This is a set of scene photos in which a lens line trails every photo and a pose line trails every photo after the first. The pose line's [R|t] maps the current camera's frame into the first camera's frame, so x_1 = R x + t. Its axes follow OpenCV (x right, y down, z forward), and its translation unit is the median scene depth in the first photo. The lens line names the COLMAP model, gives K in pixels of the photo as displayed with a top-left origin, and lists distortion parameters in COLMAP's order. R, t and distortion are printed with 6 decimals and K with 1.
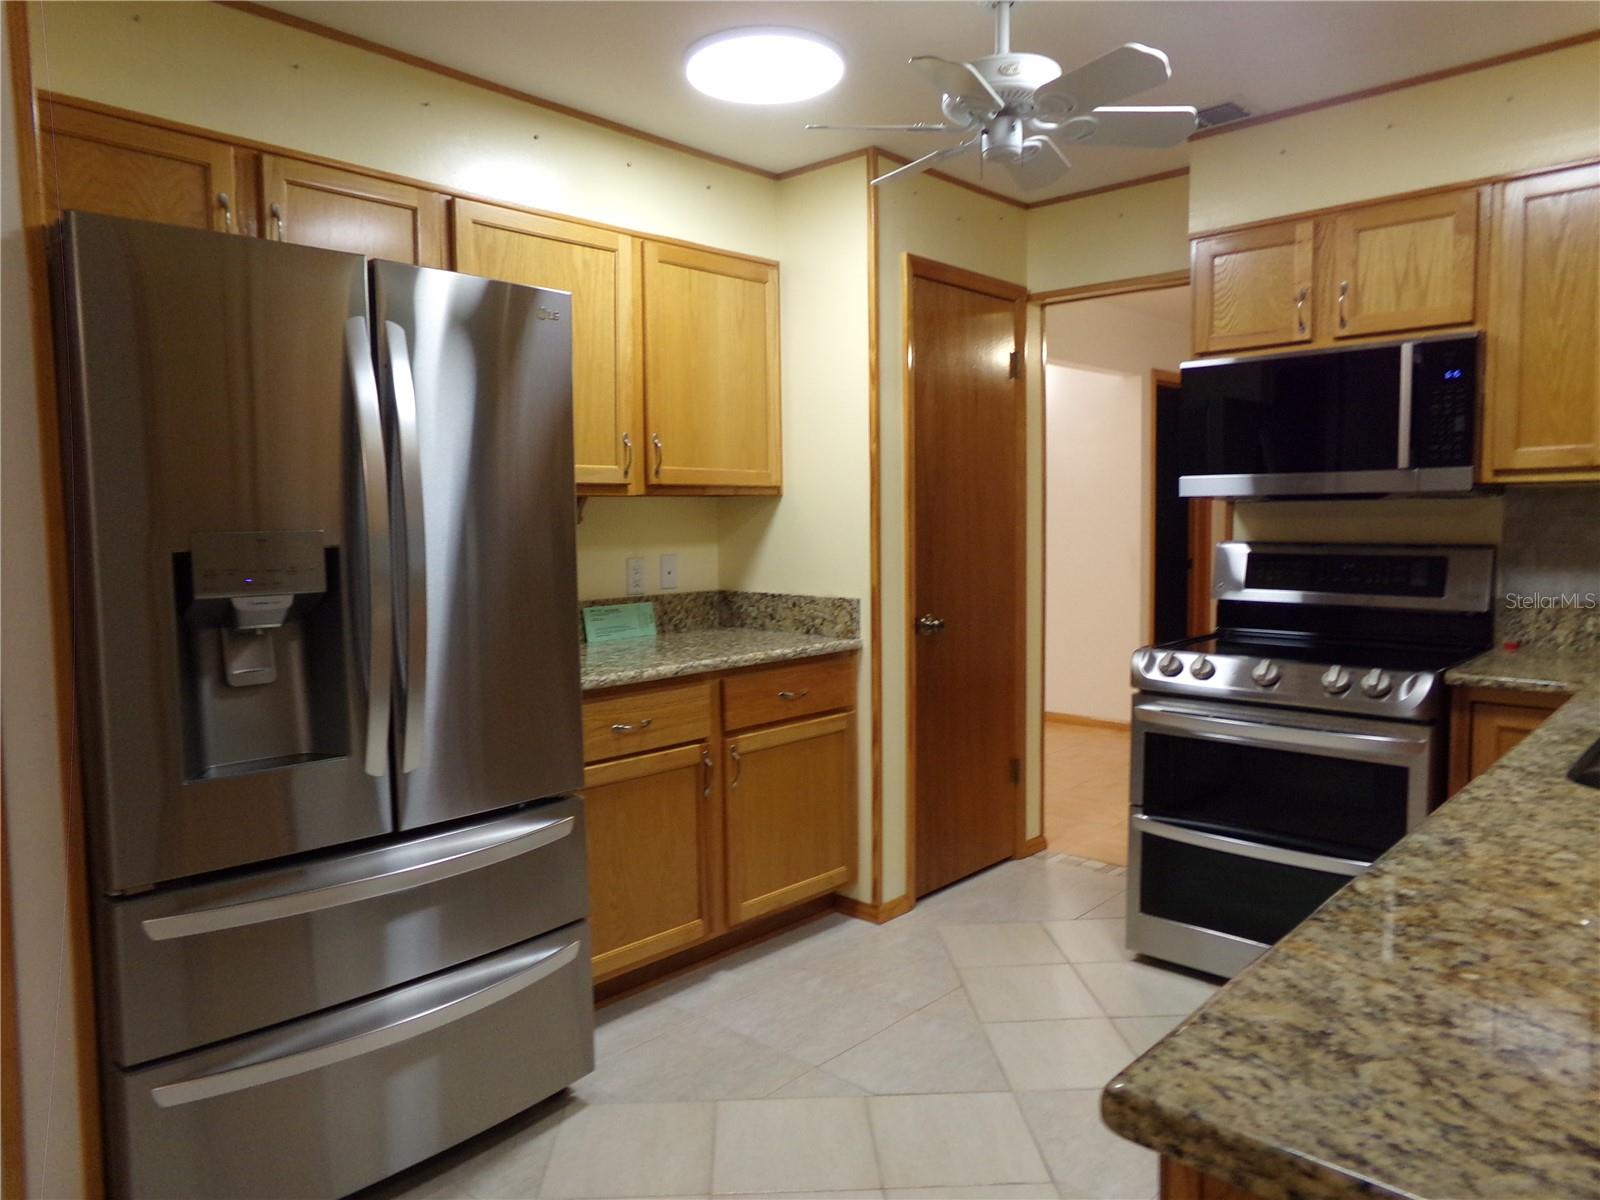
lens RADIAL K [[1085.3, 0, 788.1], [0, 1085.3, 601.3], [0, 0, 1]] dist [-0.019416, 0.022048]
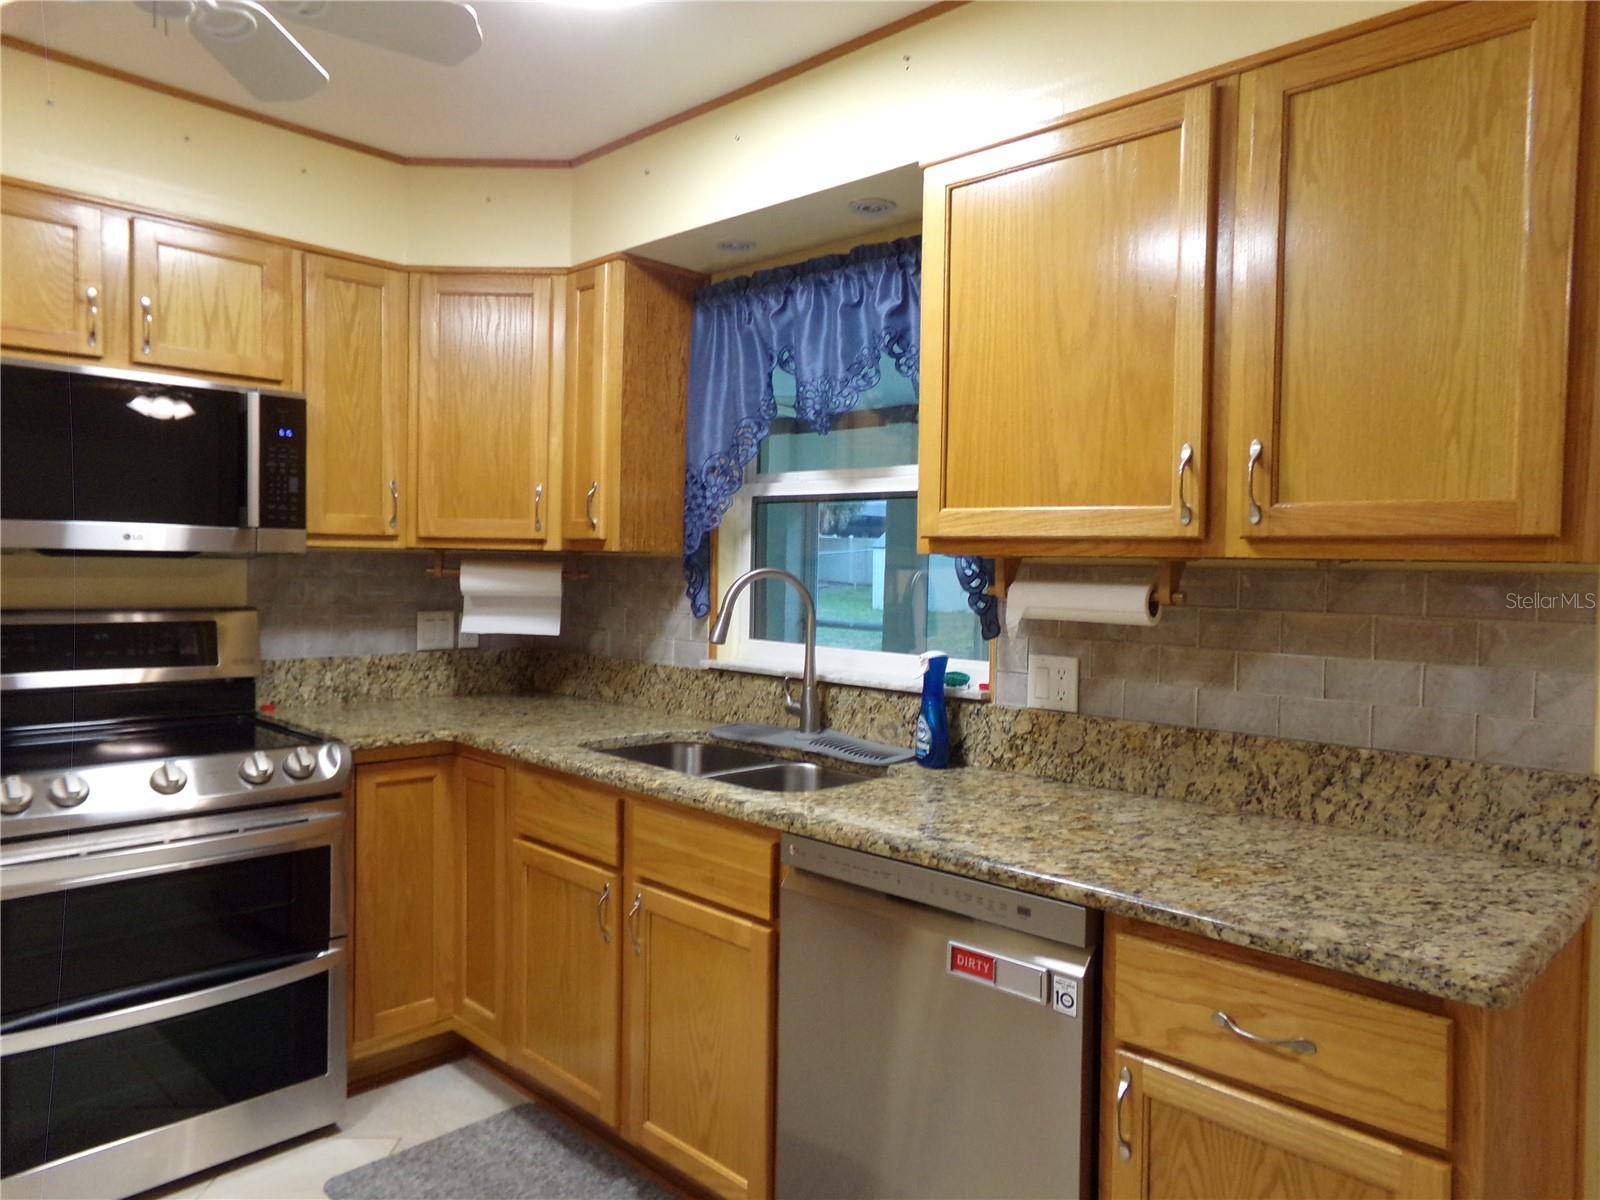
lens RADIAL K [[1085.3, 0, 785.5], [0, 1085.3, 606.3], [0, 0, 1]] dist [-0.019416, 0.022048]
pose [[0.026882, -0.022558, 0.999384, -0.343485], [0.061433, 0.997893, 0.020871, -0.047872], [-0.997749, 0.060834, 0.028211, 0.535321]]
